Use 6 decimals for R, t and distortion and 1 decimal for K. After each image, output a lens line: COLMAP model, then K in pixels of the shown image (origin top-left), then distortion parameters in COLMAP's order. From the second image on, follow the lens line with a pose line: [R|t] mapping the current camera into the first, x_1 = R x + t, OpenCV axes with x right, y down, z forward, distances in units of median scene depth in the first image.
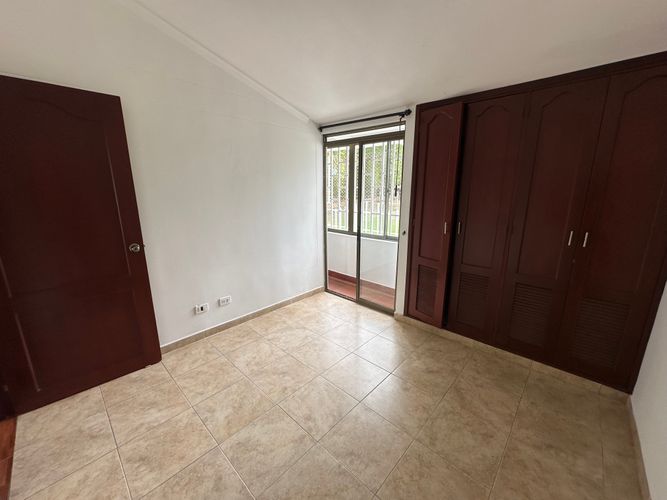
lens RADIAL K [[266.1, 0, 324.7], [0, 266.1, 238.0], [0, 0, 1]] dist [-0.000187, 0.000644]
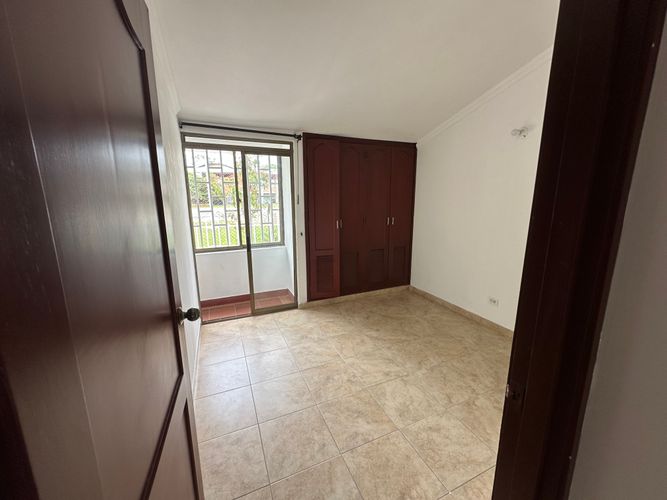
lens RADIAL K [[266.1, 0, 330.4], [0, 266.1, 245.5], [0, 0, 1]] dist [-0.000187, 0.000644]
pose [[0.394681, -0.165282, 0.903830, -0.954664], [0.176875, 0.978956, 0.101784, -0.092747], [-0.901633, 0.119693, 0.415610, 0.485591]]
